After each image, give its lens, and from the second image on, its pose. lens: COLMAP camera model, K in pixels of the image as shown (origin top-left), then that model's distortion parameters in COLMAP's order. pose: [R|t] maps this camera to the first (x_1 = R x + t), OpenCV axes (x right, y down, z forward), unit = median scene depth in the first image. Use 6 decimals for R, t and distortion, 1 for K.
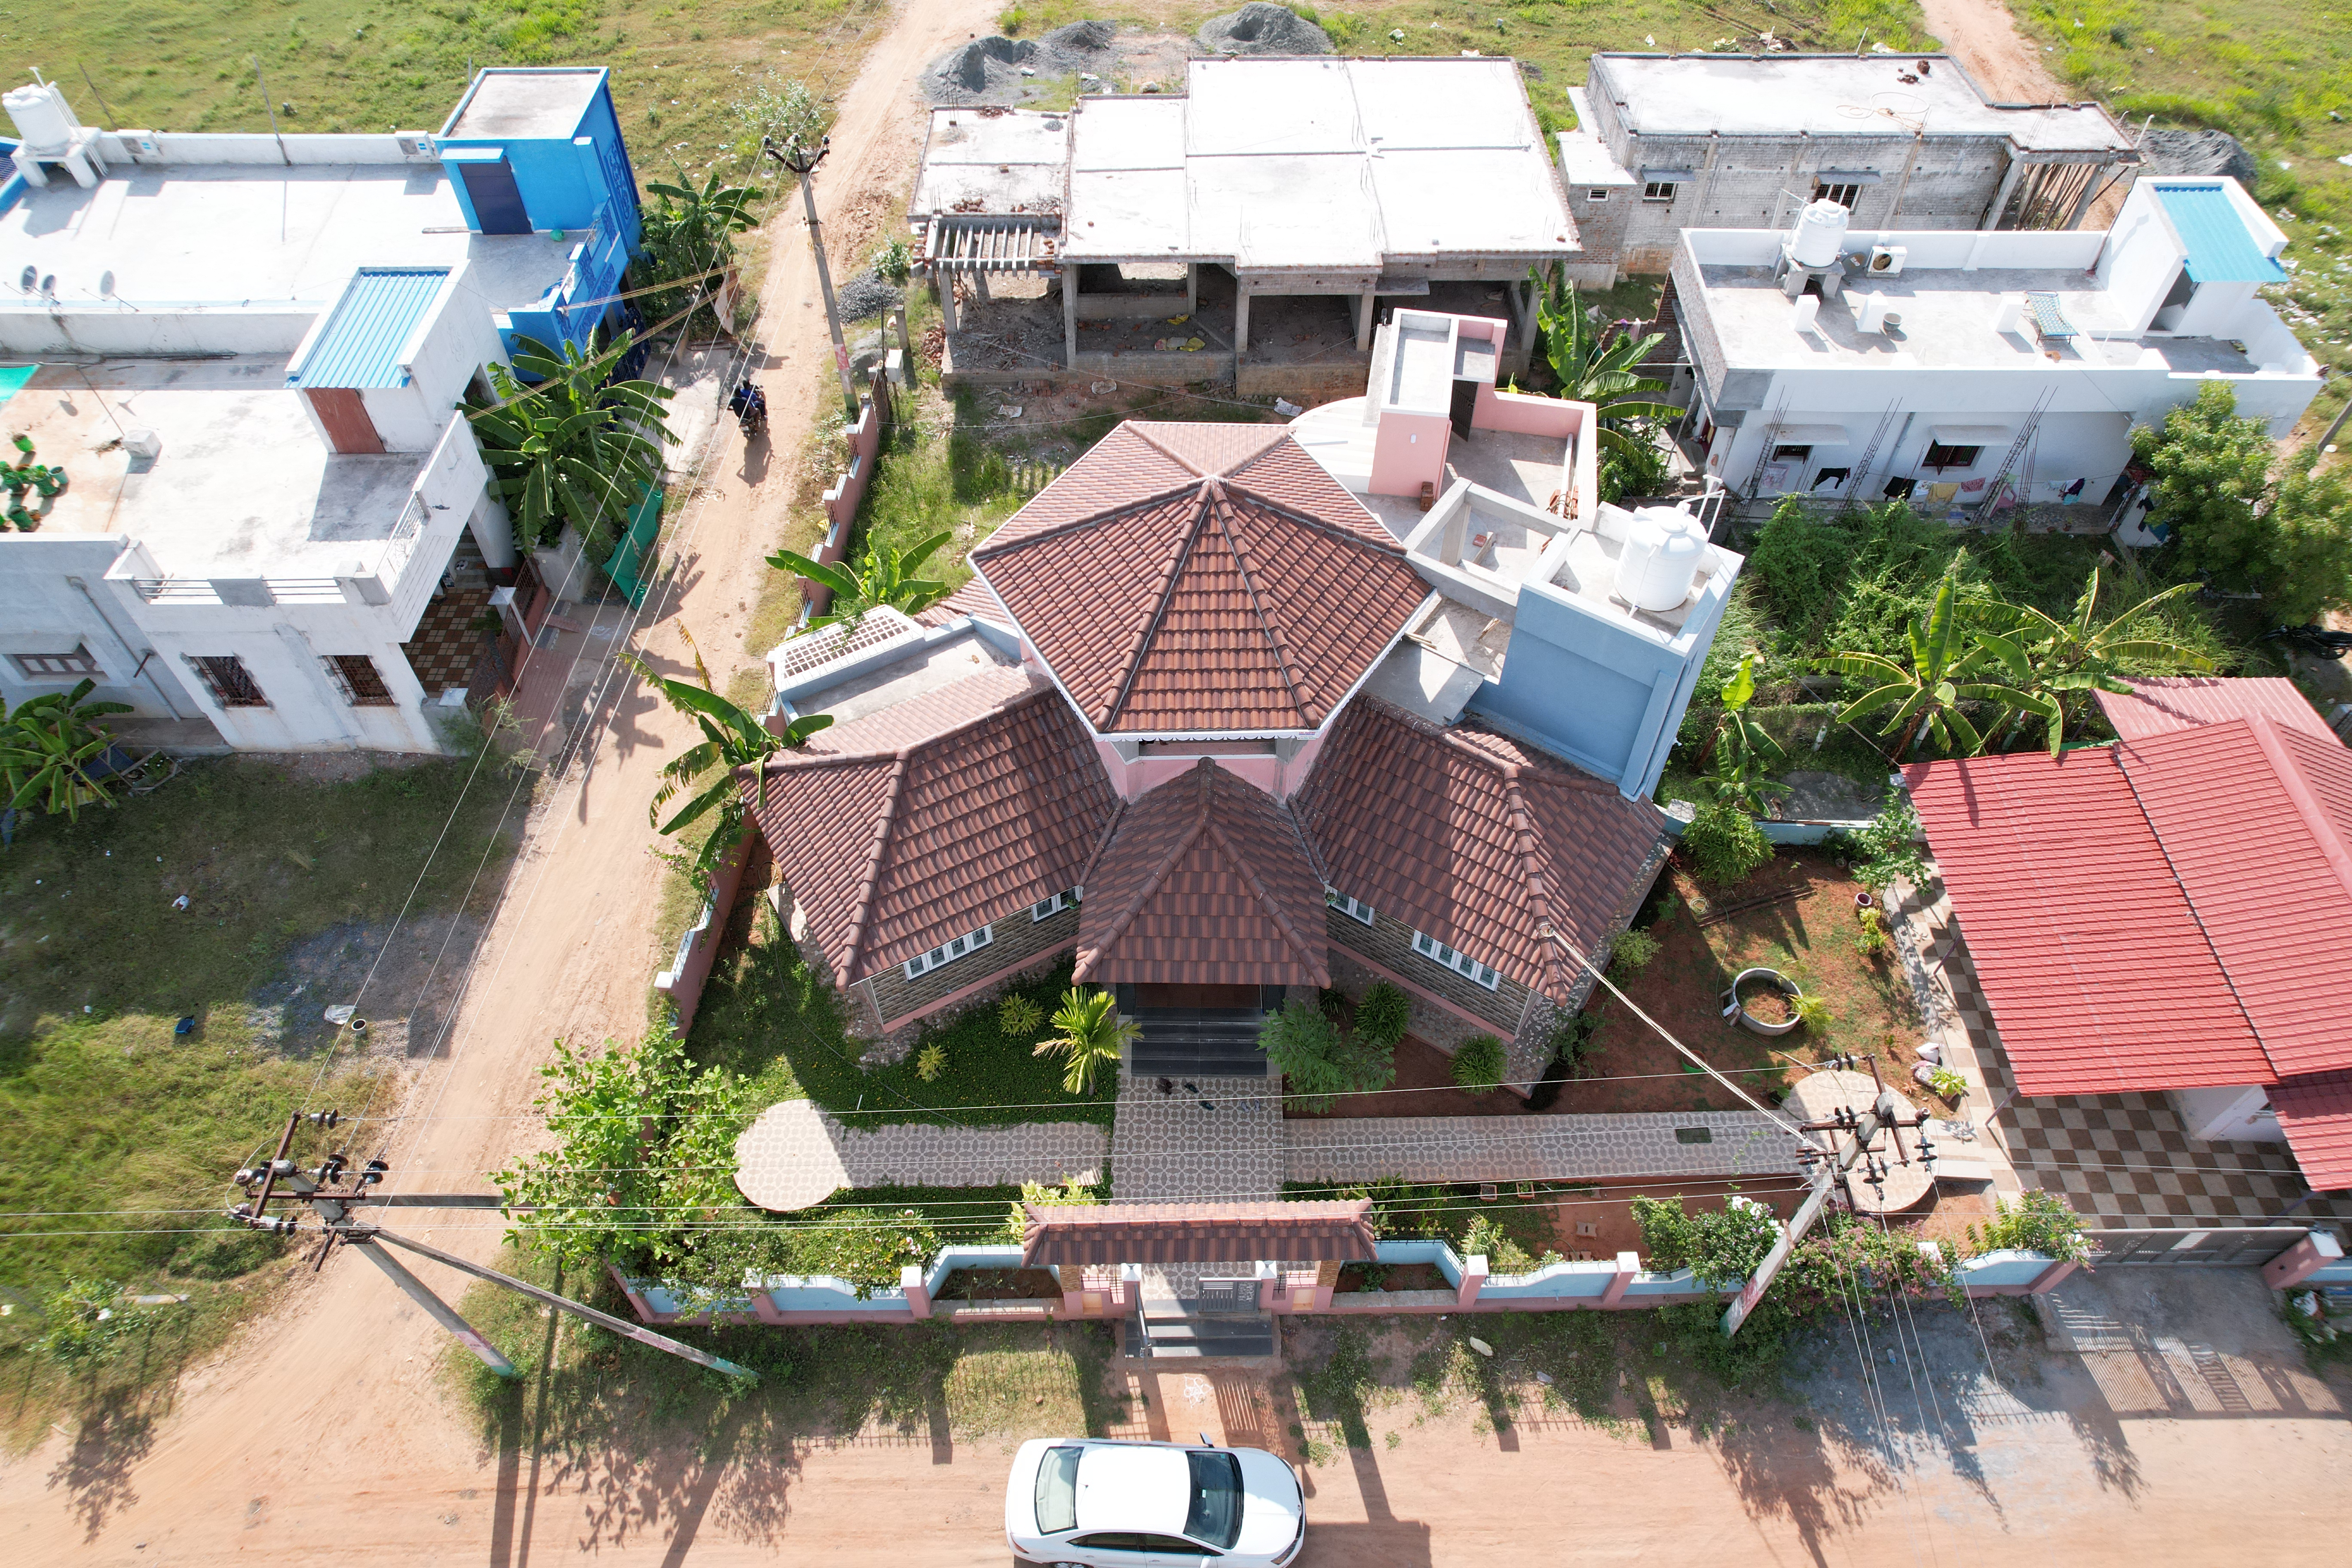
lens RADIAL K [[1510.9, 0, 1182.9], [0, 1510.9, 780.2], [0, 0, 1]] dist [-0.091988, 0.079899]
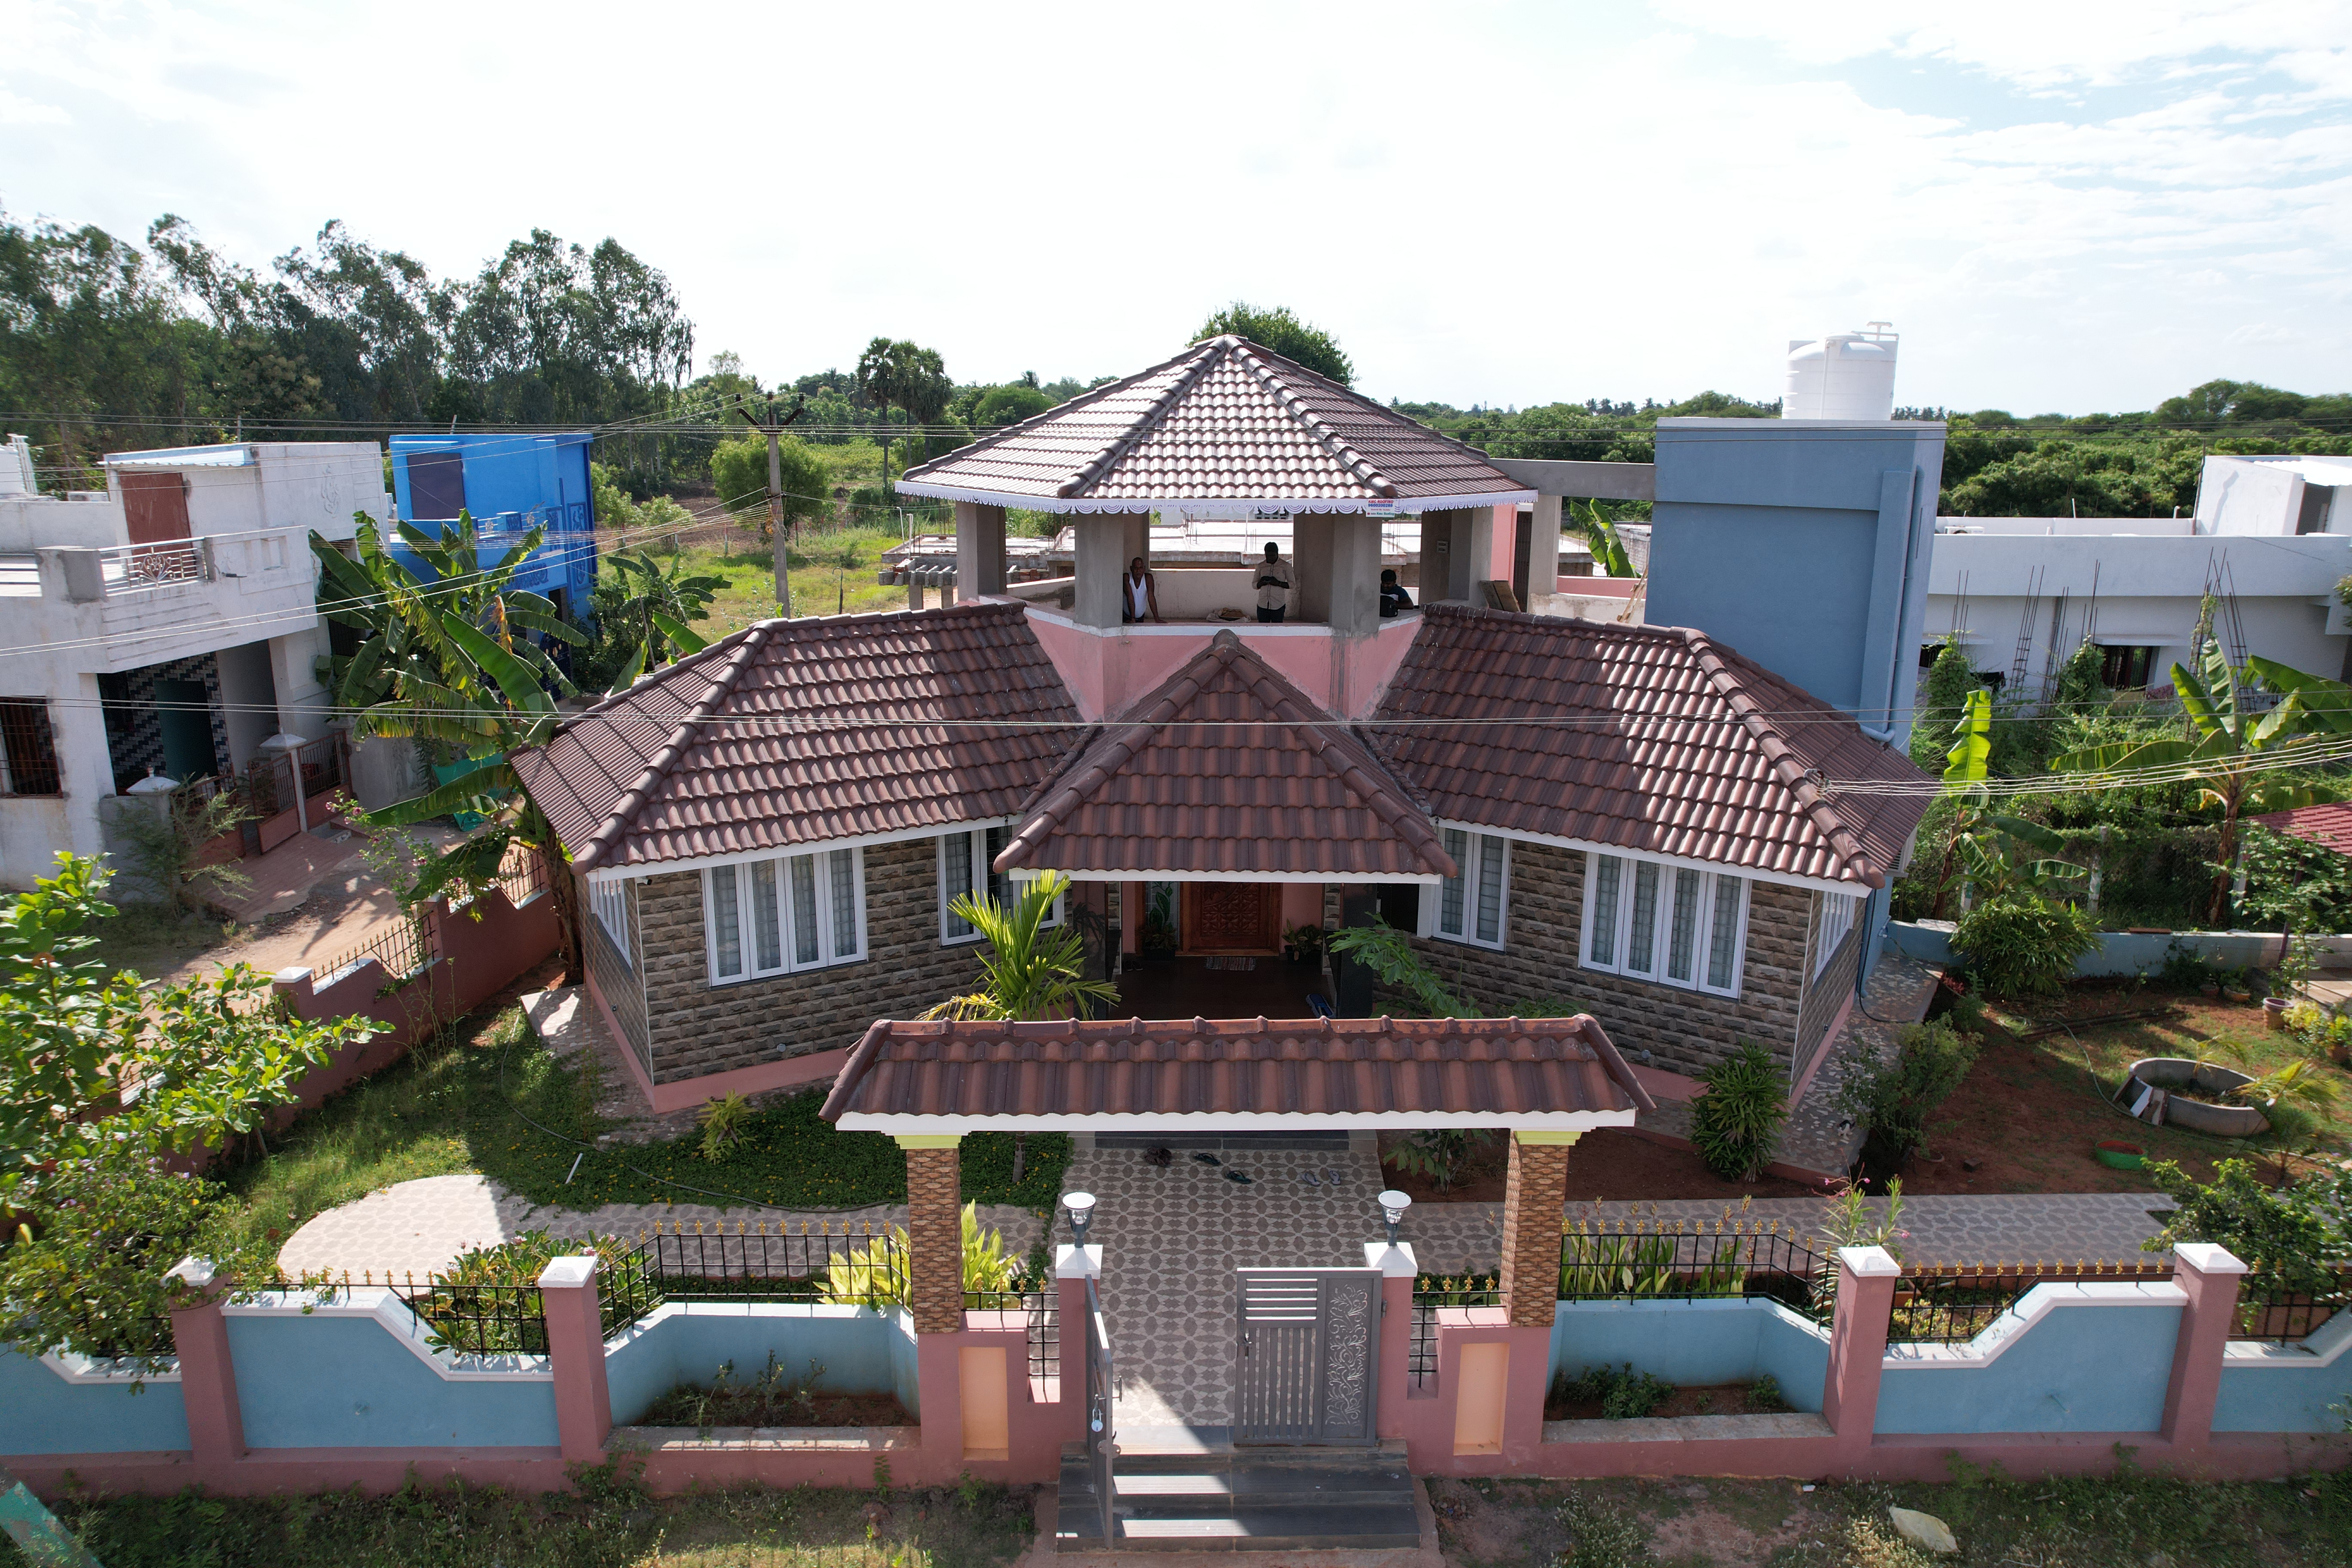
lens RADIAL K [[1510.9, 0, 1182.9], [0, 1510.9, 780.2], [0, 0, 1]] dist [-0.091988, 0.079899]
pose [[0.999988, 0.000511, 0.004799, -0.005811], [0.002428, 0.806044, -0.591851, 0.411079], [-0.004171, 0.591856, 0.806033, 0.499083]]
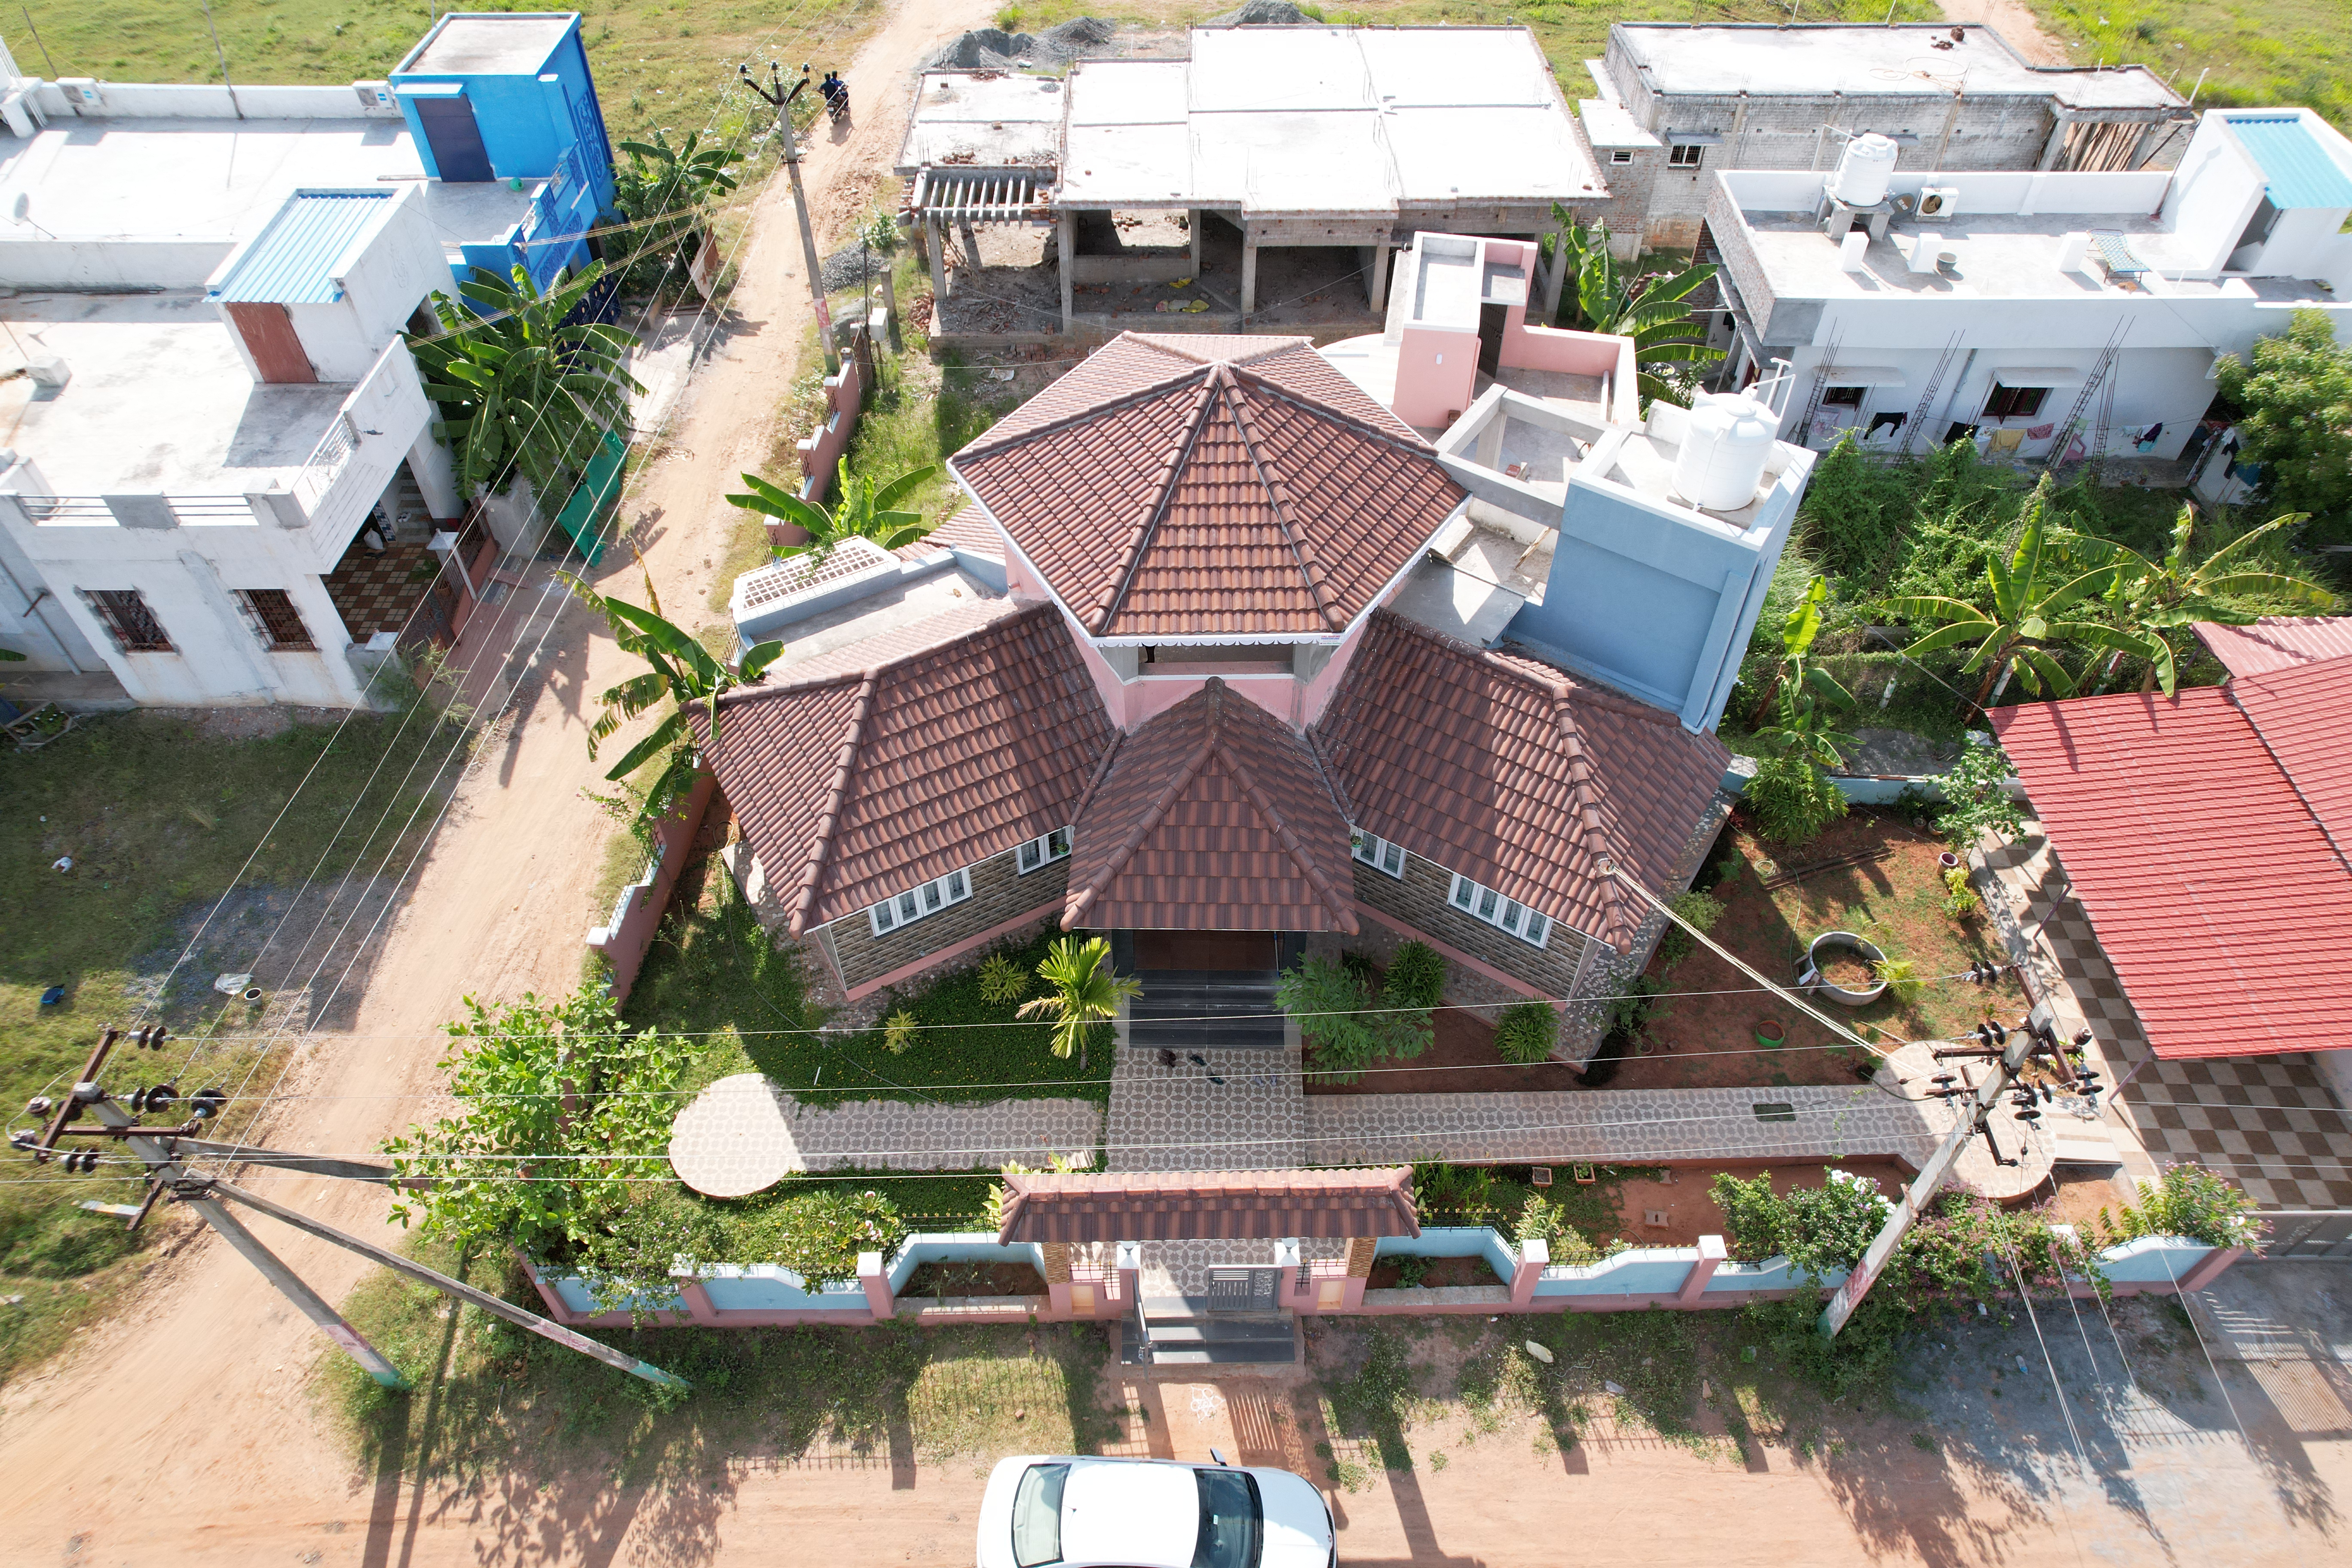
lens RADIAL K [[1510.9, 0, 1182.9], [0, 1510.9, 780.2], [0, 0, 1]] dist [-0.091988, 0.079899]
pose [[1.000000, -0.000162, 0.000793, -0.003778], [0.000208, 0.998274, -0.058722, 0.094207], [-0.000782, 0.058722, 0.998274, 0.119729]]
